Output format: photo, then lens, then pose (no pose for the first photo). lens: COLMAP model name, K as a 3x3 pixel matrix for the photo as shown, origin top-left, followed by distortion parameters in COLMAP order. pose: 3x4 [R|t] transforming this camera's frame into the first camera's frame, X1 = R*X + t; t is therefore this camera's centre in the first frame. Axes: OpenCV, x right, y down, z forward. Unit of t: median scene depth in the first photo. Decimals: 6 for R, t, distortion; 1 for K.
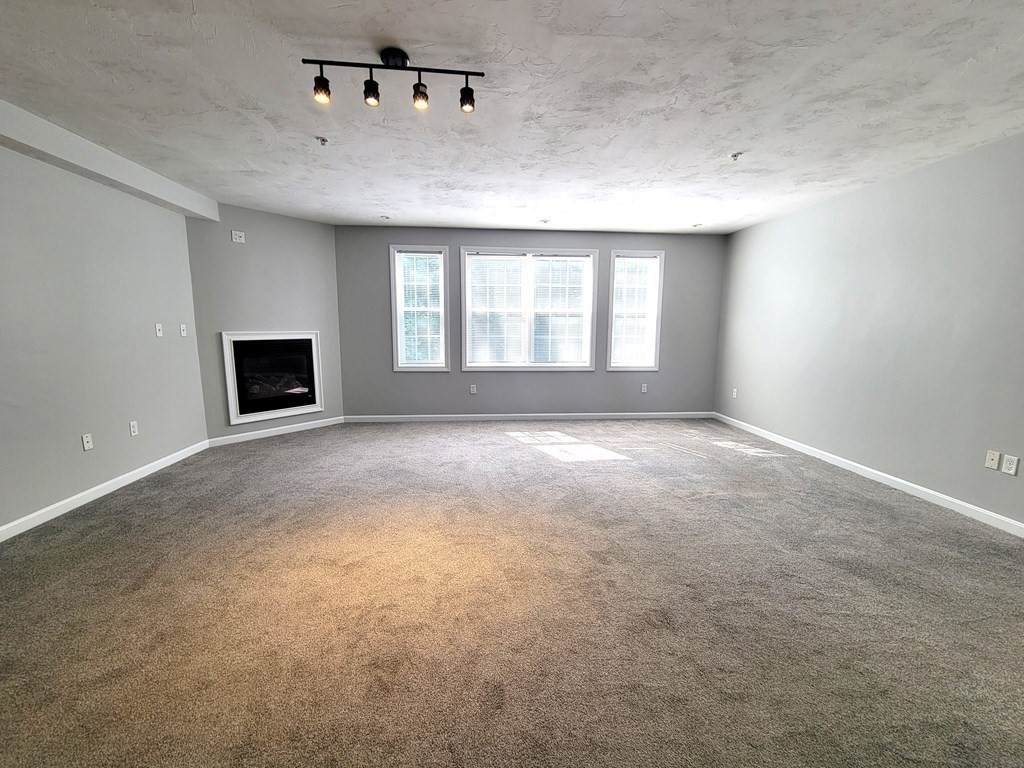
lens RADIAL K [[419.5, 0, 509.0], [0, 419.5, 385.8], [0, 0, 1]] dist [-0.000651, -0.000207]
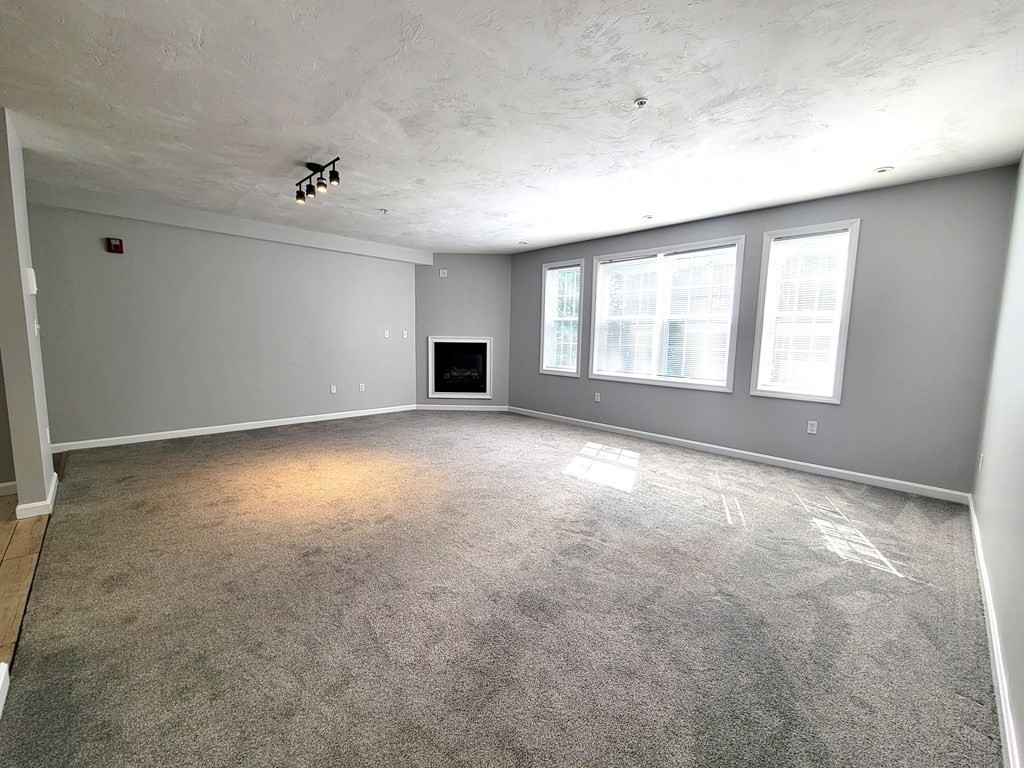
lens RADIAL K [[419.5, 0, 509.0], [0, 419.5, 385.8], [0, 0, 1]] dist [-0.000651, -0.000207]
pose [[0.633346, 0.096509, -0.767827, 0.648926], [-0.125082, 0.991913, 0.021500, -0.016940], [0.763693, 0.082424, 0.640296, 0.236810]]
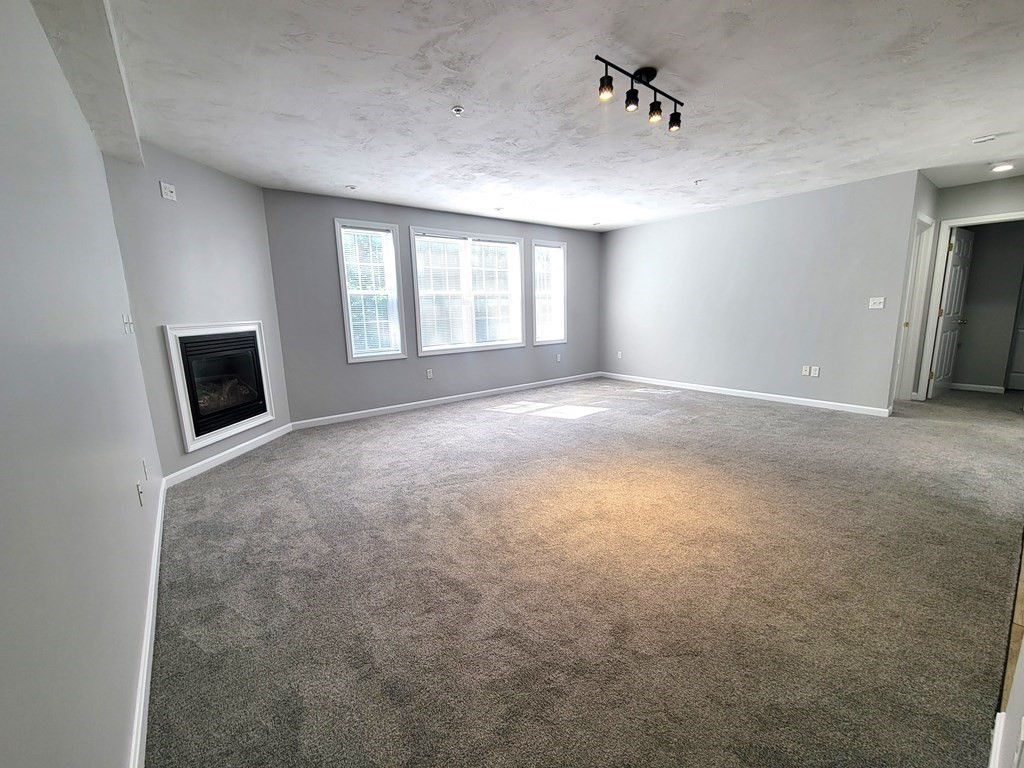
lens RADIAL K [[419.5, 0, 509.0], [0, 419.5, 385.8], [0, 0, 1]] dist [-0.000651, -0.000207]
pose [[0.839126, -0.124747, 0.529439, -0.541524], [0.107118, 0.992184, 0.064005, -0.008698], [-0.533285, 0.003004, 0.845930, 0.080215]]
